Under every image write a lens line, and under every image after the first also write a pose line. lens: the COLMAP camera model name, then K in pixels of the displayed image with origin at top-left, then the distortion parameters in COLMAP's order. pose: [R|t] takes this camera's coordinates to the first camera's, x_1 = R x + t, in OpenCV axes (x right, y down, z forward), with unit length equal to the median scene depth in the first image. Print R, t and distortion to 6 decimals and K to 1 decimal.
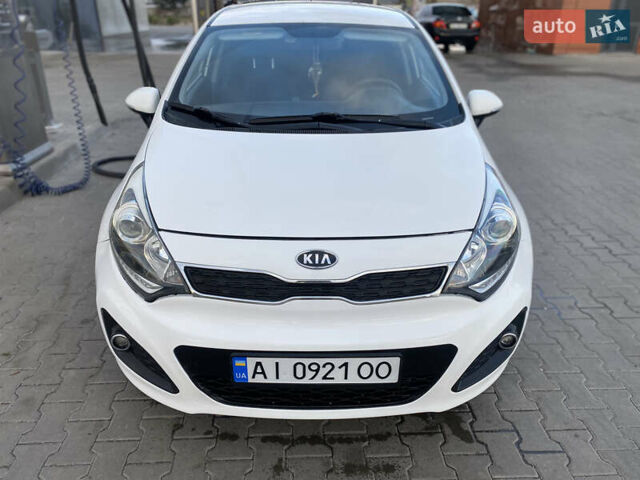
lens RADIAL K [[487.4, 0, 319.3], [0, 487.4, 237.1], [0, 0, 1]] dist [0.031970, -0.026113]
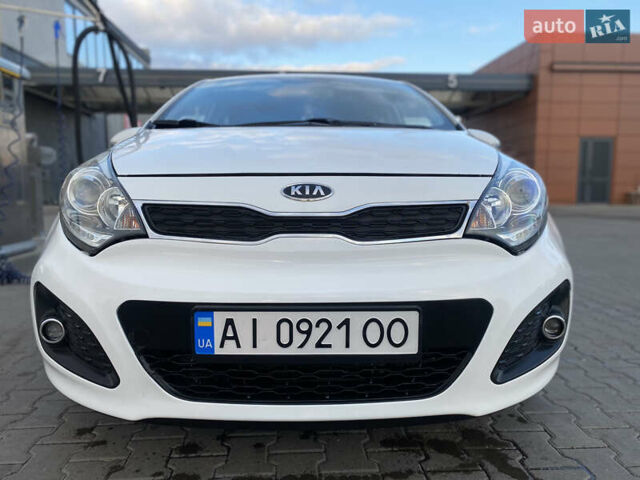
lens RADIAL K [[487.4, 0, 320.6], [0, 487.4, 234.9], [0, 0, 1]] dist [0.031970, -0.026113]
pose [[0.999856, -0.010565, 0.013250, 0.005793], [0.014362, 0.943310, -0.331602, 0.372741], [-0.008995, 0.331744, 0.943326, 0.248441]]
